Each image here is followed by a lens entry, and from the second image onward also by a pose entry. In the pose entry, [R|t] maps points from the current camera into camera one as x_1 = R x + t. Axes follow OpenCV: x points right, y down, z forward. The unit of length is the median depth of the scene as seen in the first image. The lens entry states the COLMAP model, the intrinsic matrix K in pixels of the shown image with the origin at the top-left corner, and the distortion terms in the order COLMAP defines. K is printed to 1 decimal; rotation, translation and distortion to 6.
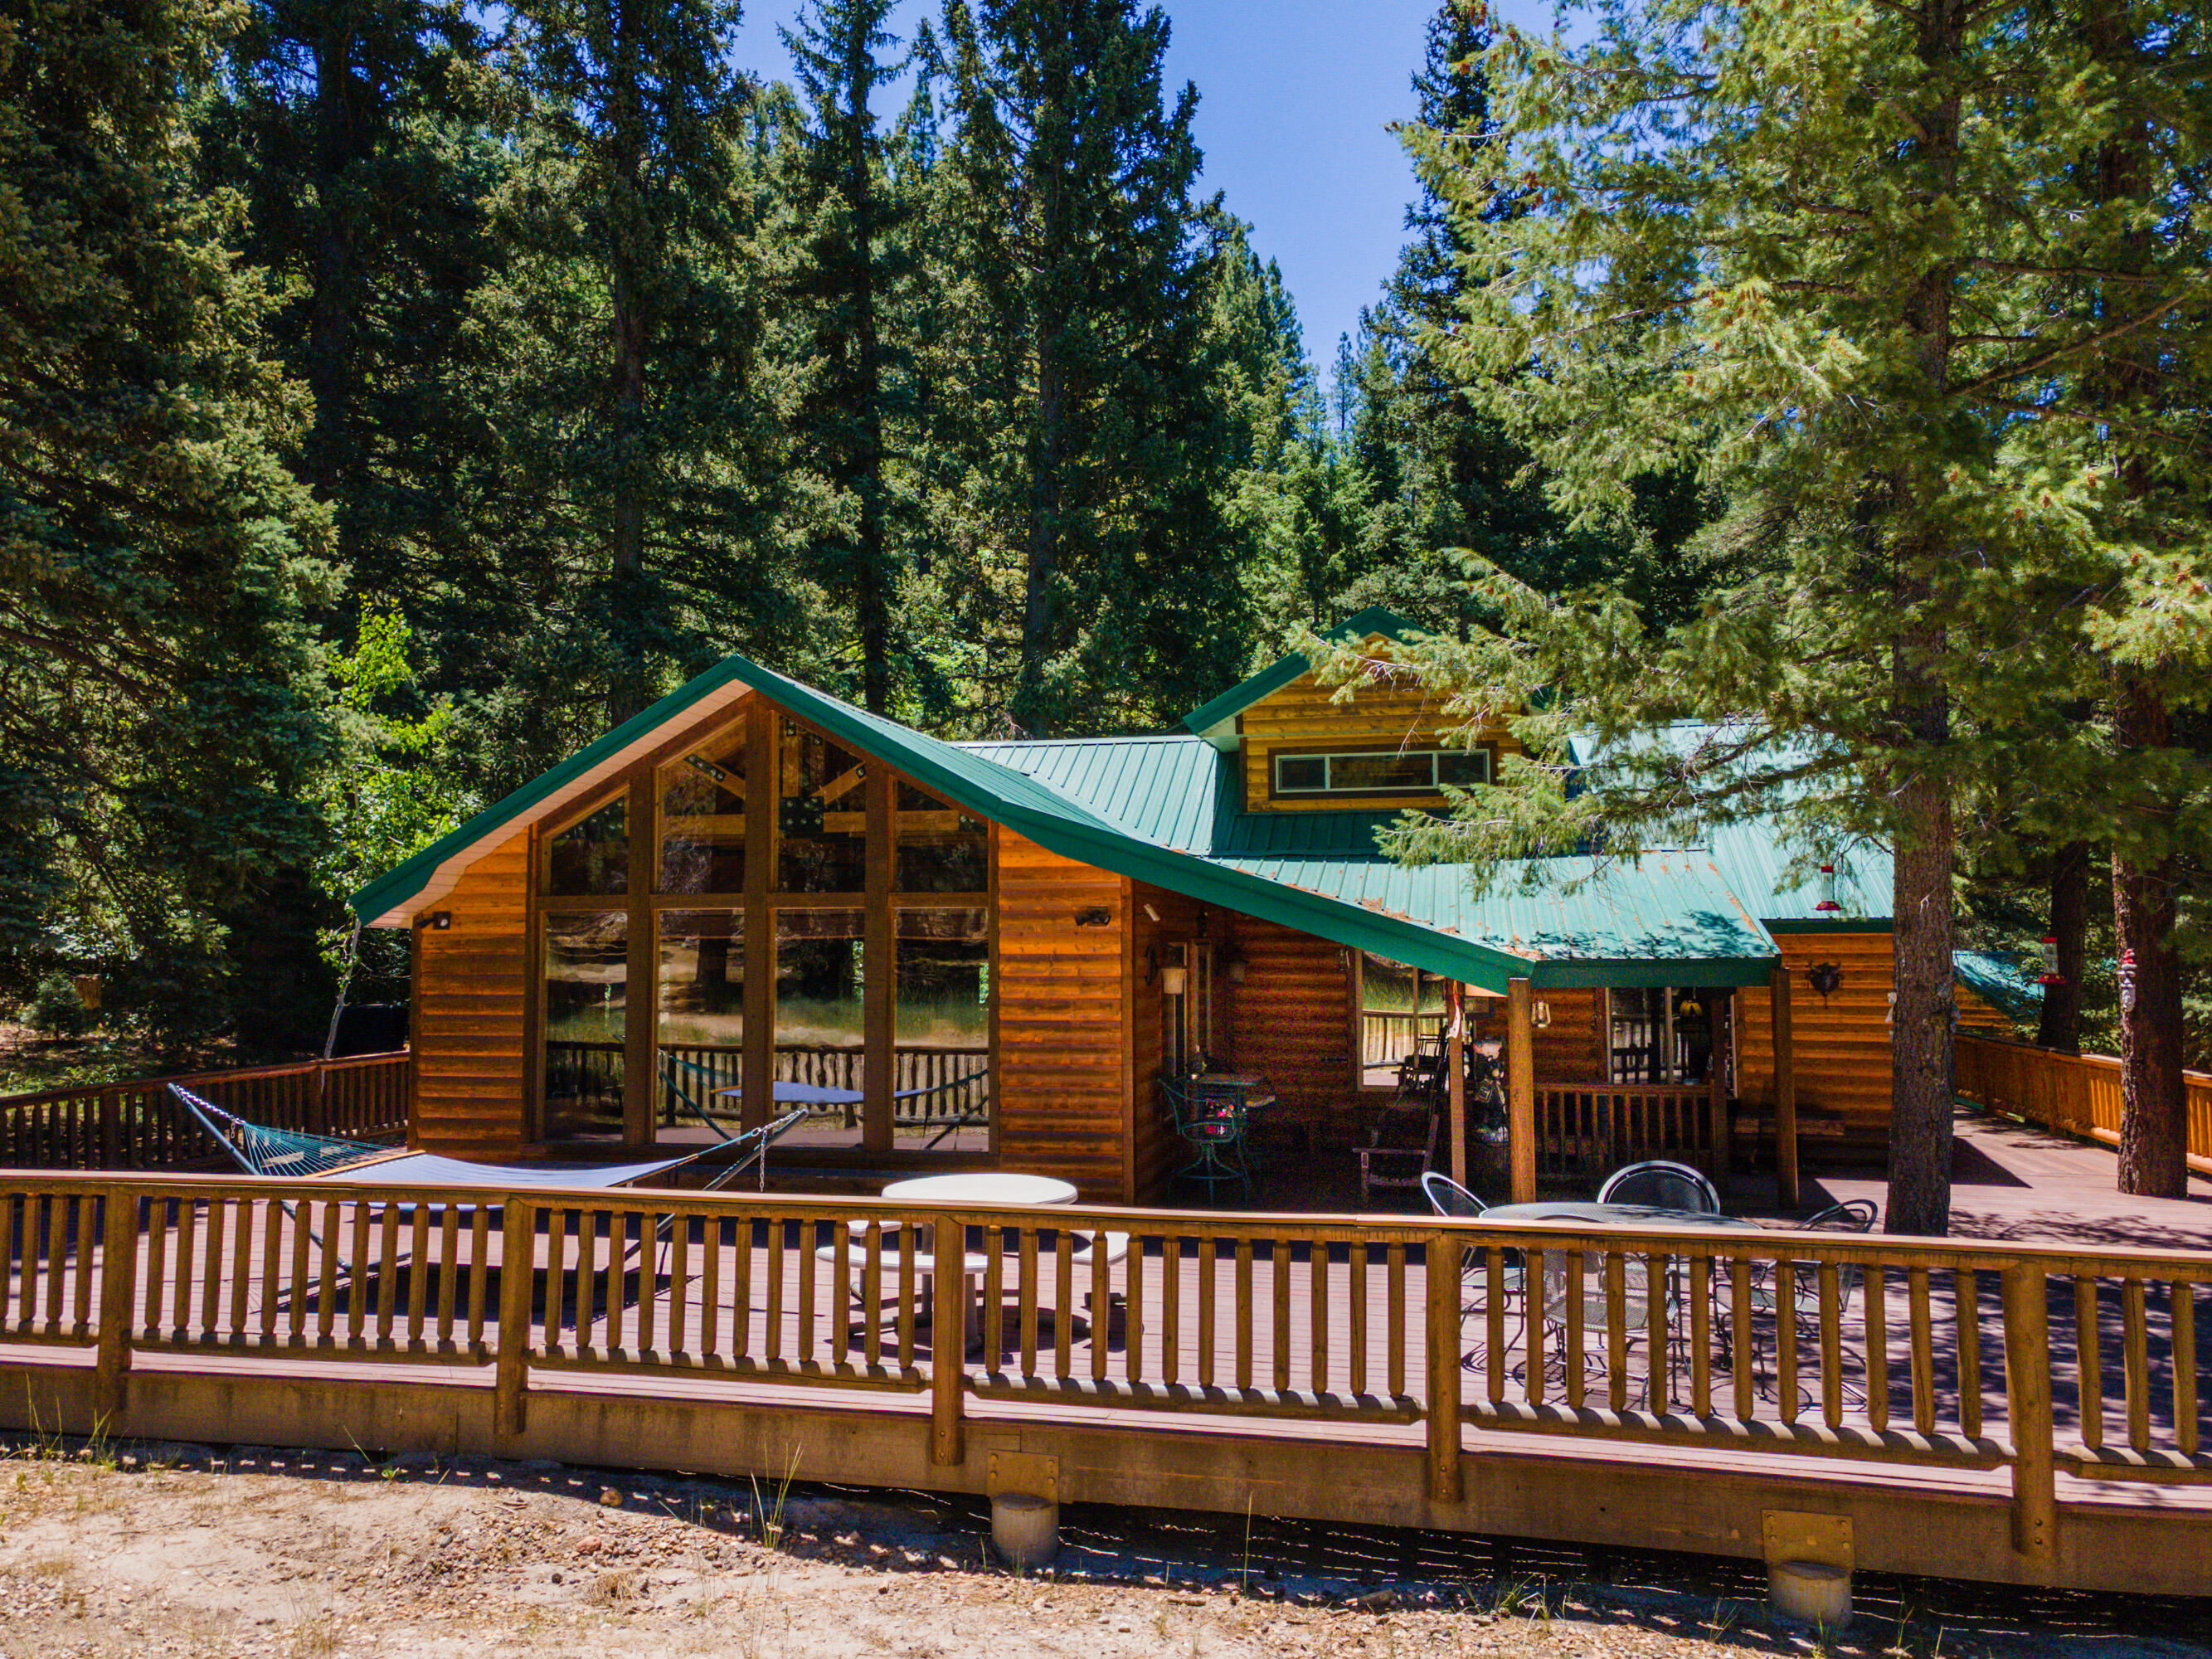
lens RADIAL K [[1610.2, 0, 1105.9], [0, 1610.2, 831.5], [0, 0, 1]] dist [0.039322, 0.018644]
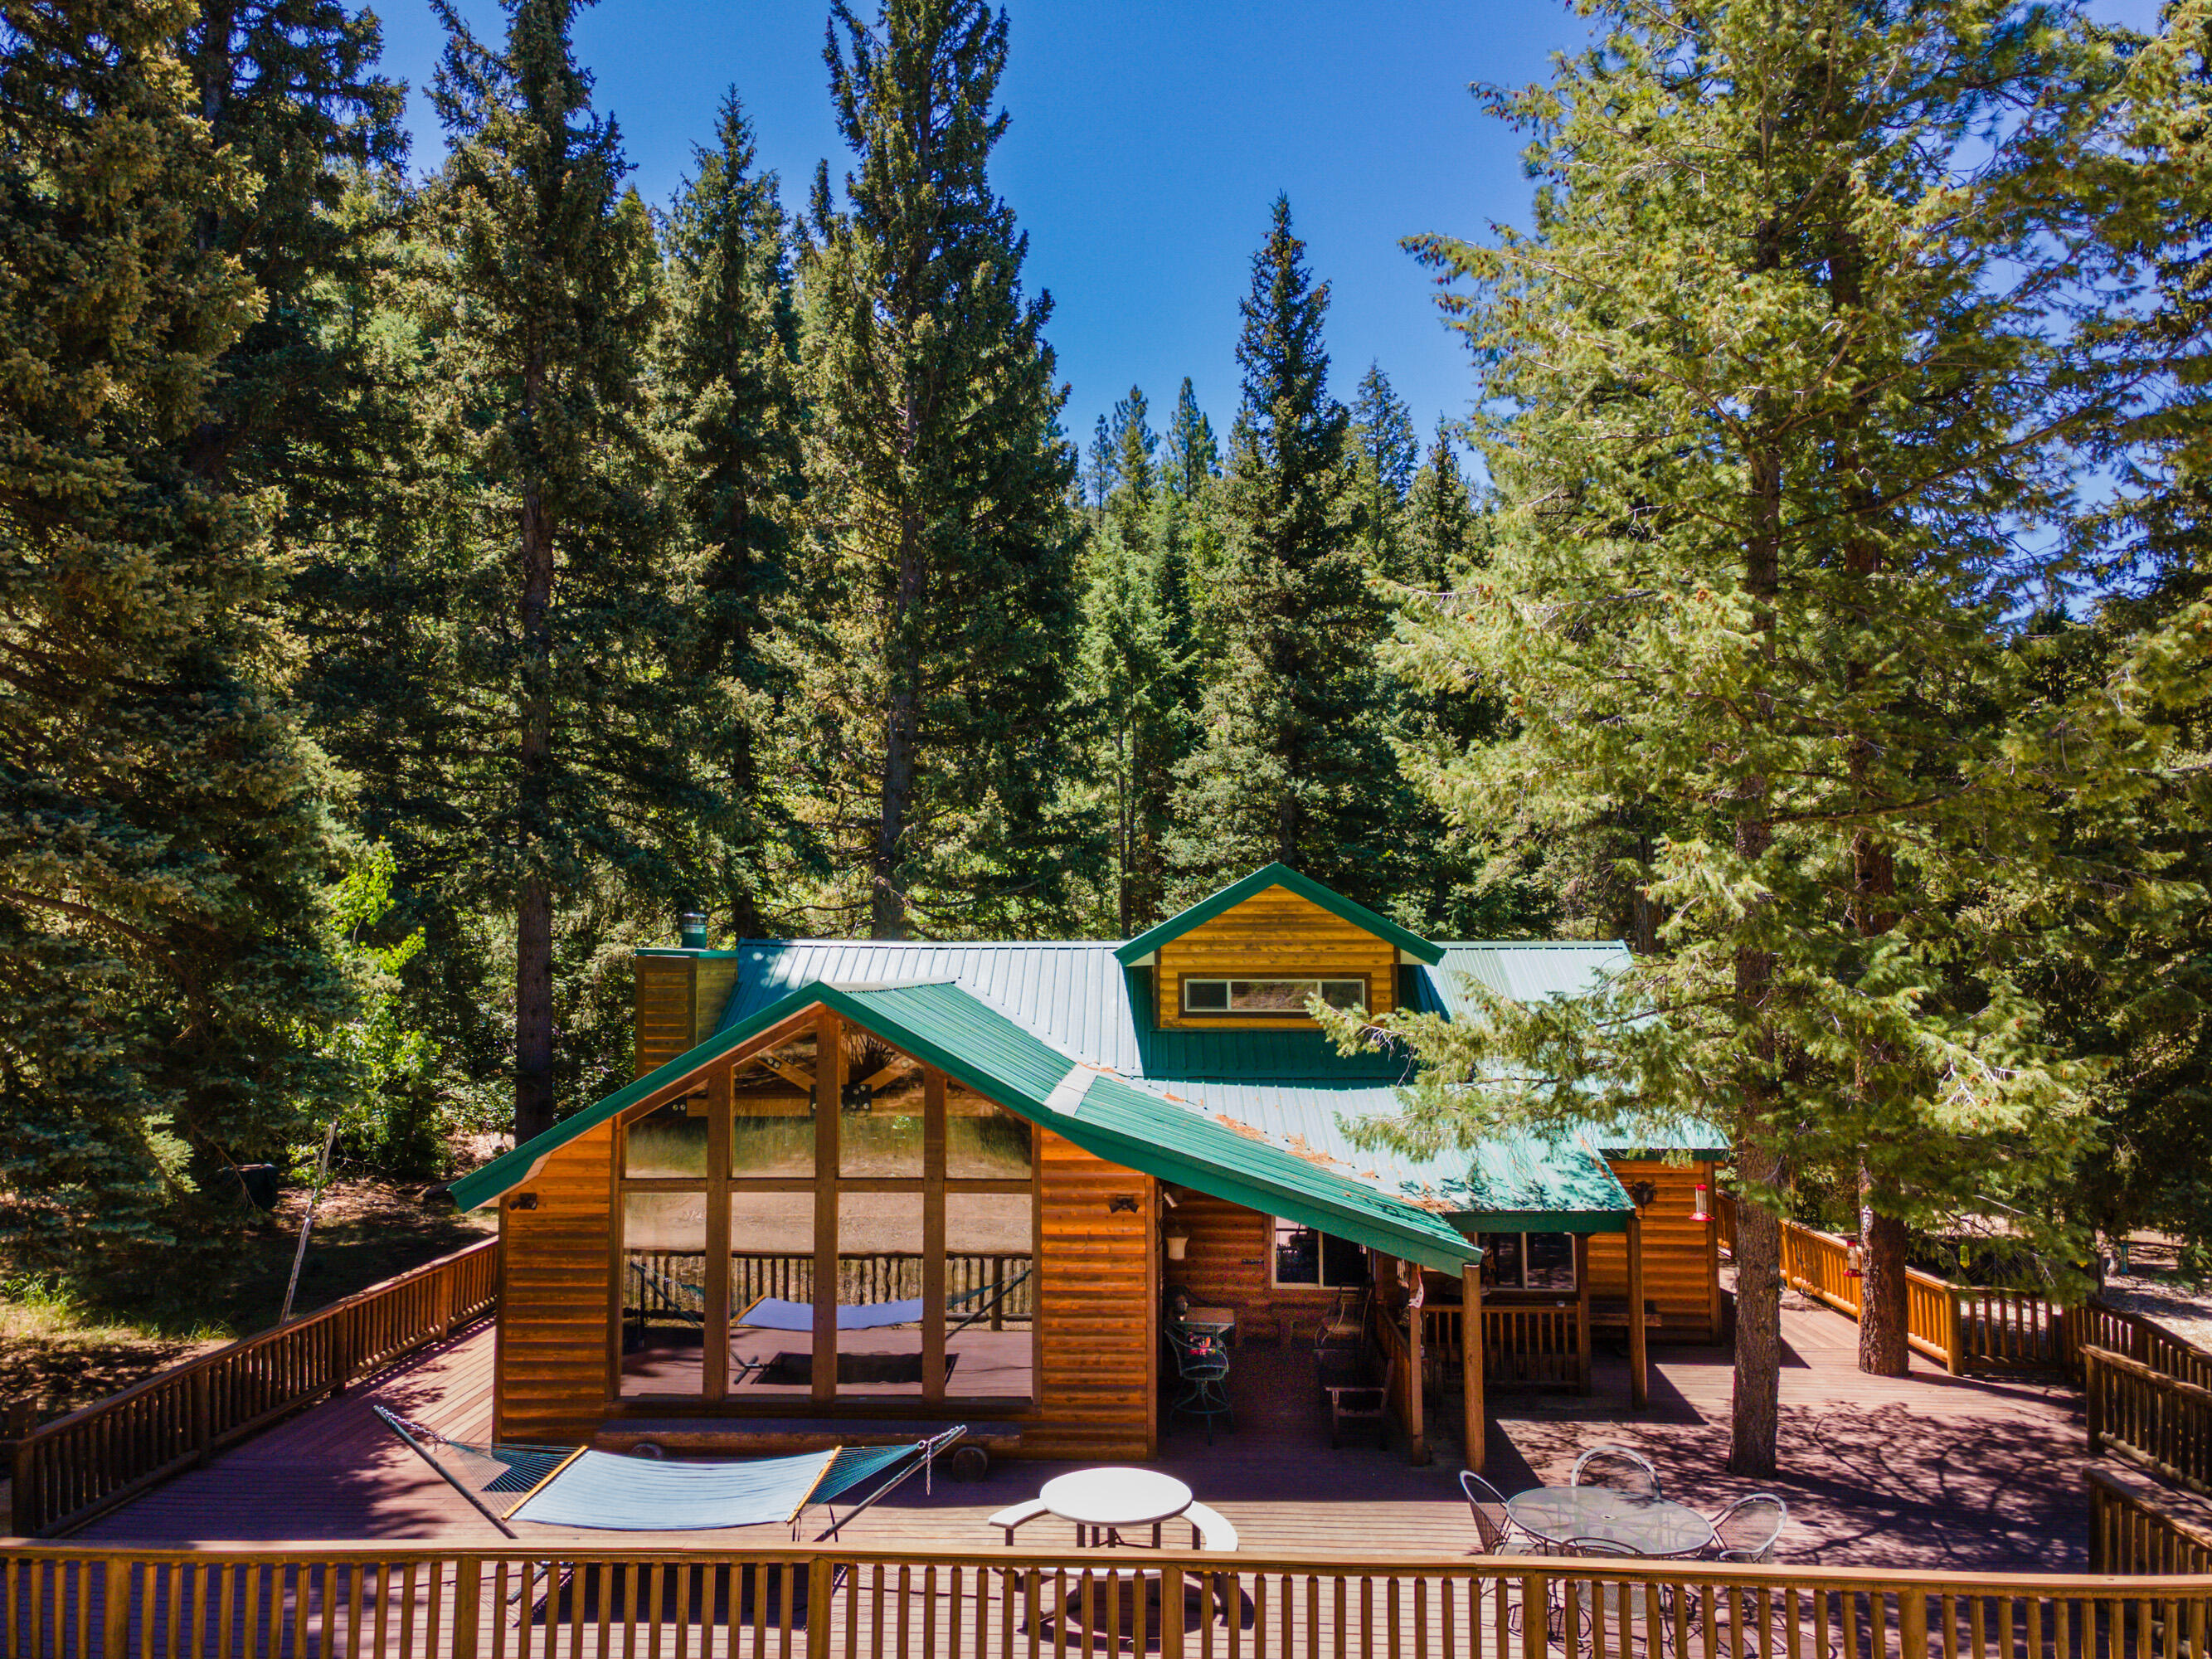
lens RADIAL K [[1610.2, 0, 1100.6], [0, 1610.2, 830.2], [0, 0, 1]] dist [0.039322, 0.018644]
pose [[0.984383, 0.015629, 0.175346, -0.158608], [-0.014009, 0.999847, -0.010473, -0.141441], [-0.175483, 0.007853, 0.984451, -0.130099]]
